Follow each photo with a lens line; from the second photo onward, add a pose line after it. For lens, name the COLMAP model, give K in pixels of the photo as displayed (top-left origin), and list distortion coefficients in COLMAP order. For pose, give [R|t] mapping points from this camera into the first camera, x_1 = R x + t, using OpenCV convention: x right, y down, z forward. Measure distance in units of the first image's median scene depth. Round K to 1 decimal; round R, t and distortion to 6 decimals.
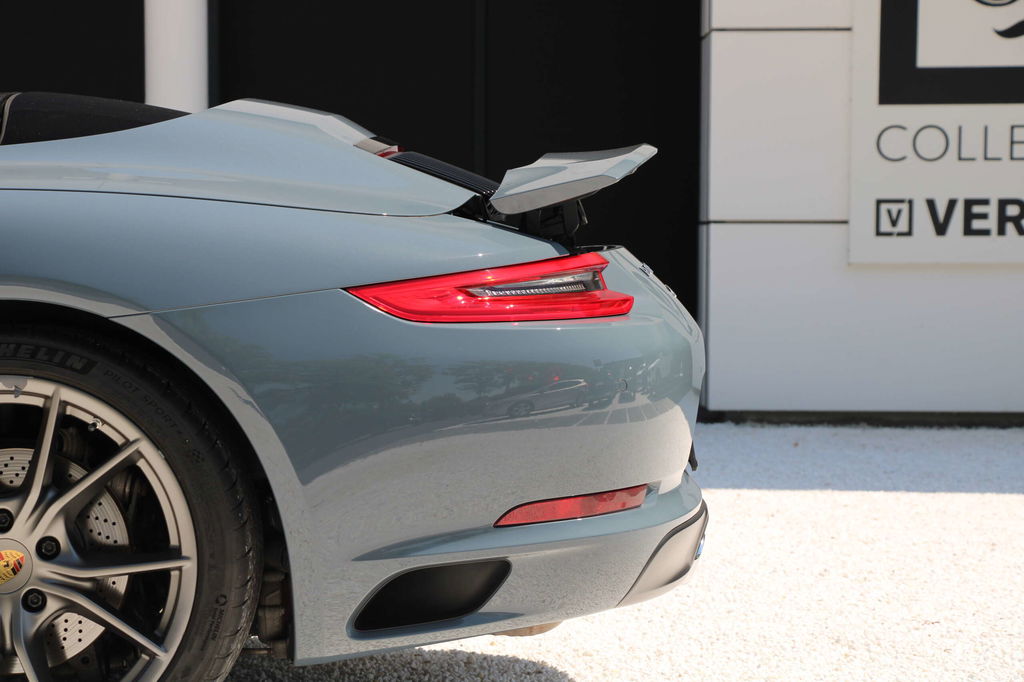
lens RADIAL K [[3192.8, 0, 520.1], [0, 3192.8, 306.7], [0, 0, 1]] dist [0.571097, 0.000000]
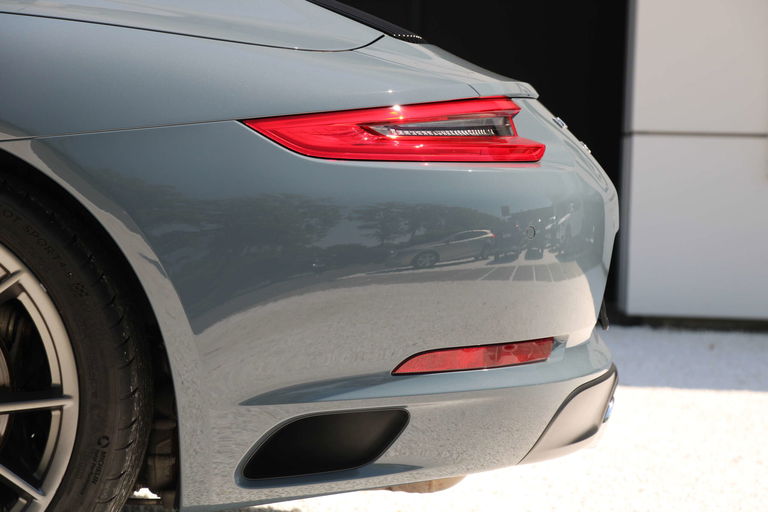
lens RADIAL K [[3080.0, 0, 387.6], [0, 3080.0, 257.2], [0, 0, 1]] dist [1.063445, 0.000000]
pose [[0.999548, 0.023659, -0.018557, 0.006637], [-0.023378, 0.999611, 0.015225, 0.019071], [0.018910, -0.014784, 0.999712, 0.075068]]
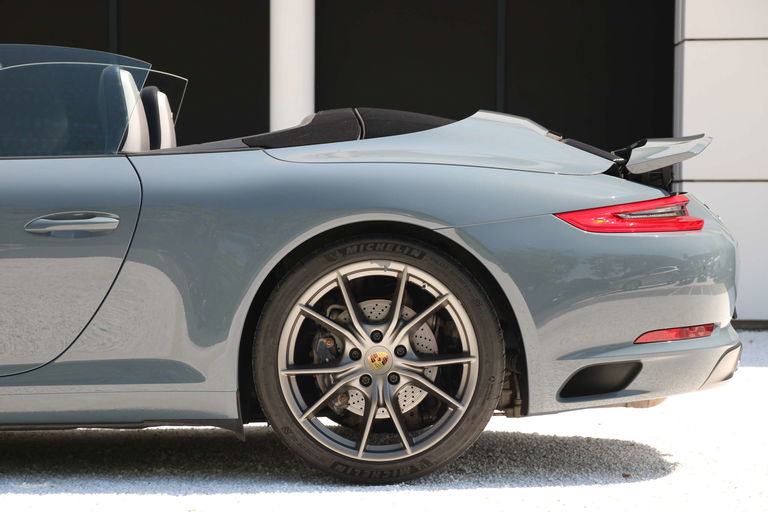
lens RADIAL K [[3080.0, 0, 379.8], [0, 3080.0, 256.1], [0, 0, 1]] dist [1.063445, 0.000000]
pose [[0.999940, -0.002950, -0.010581, -0.130014], [0.002908, 0.999988, -0.003995, 0.024381], [0.010593, 0.003964, 0.999936, -0.760496]]
